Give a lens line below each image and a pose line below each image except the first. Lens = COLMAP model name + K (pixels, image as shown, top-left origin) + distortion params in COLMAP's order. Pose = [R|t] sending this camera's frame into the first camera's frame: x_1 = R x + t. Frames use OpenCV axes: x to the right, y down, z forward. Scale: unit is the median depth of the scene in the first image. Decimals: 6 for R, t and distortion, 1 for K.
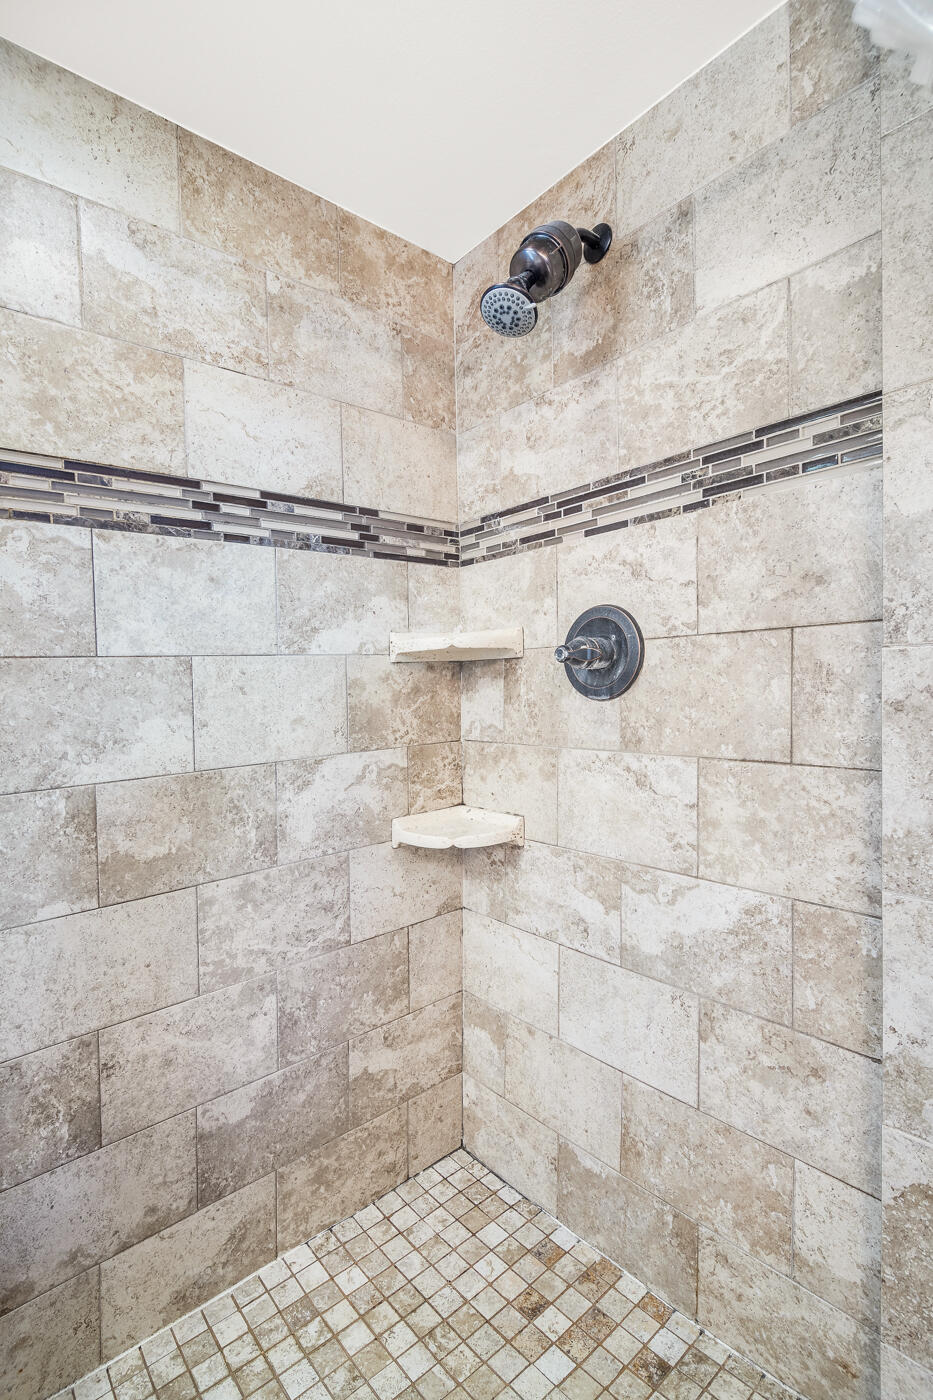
lens RADIAL K [[645.8, 0, 466.5], [0, 645.8, 700.0], [0, 0, 1]] dist [-0.010686, -0.000043]
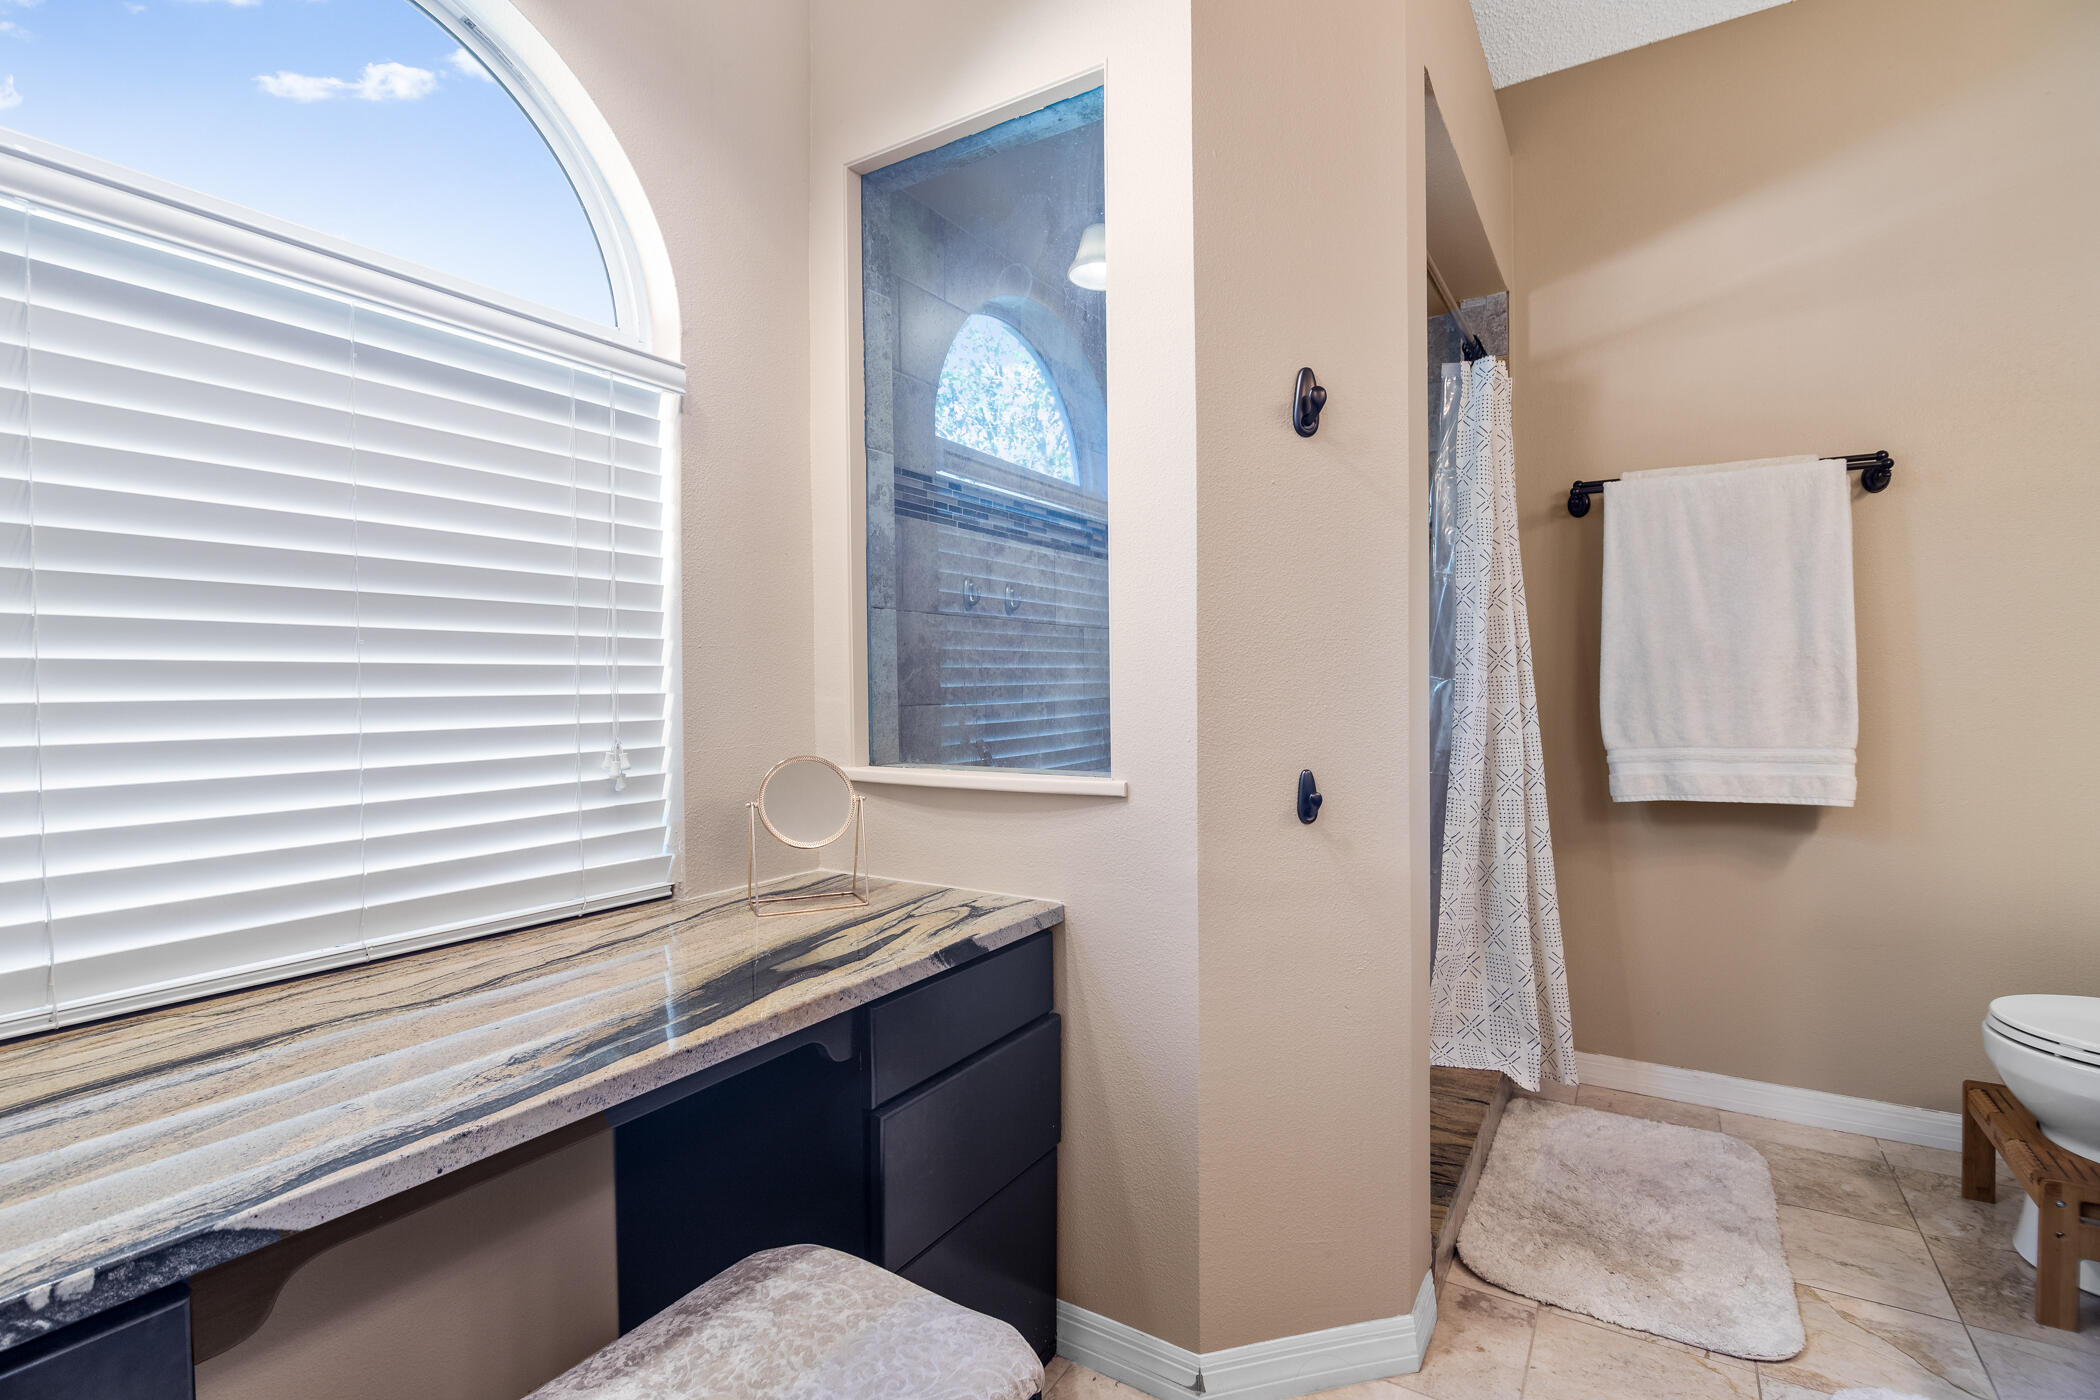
lens RADIAL K [[968.6, 0, 1055.5], [0, 968.6, 694.3], [0, 0, 1]] dist [-0.010686, -0.000043]
pose [[0.953921, 0.016662, 0.299593, -1.348415], [-0.015032, 0.999857, -0.007748, 0.187806], [-0.299680, 0.002887, 0.954036, -1.698517]]
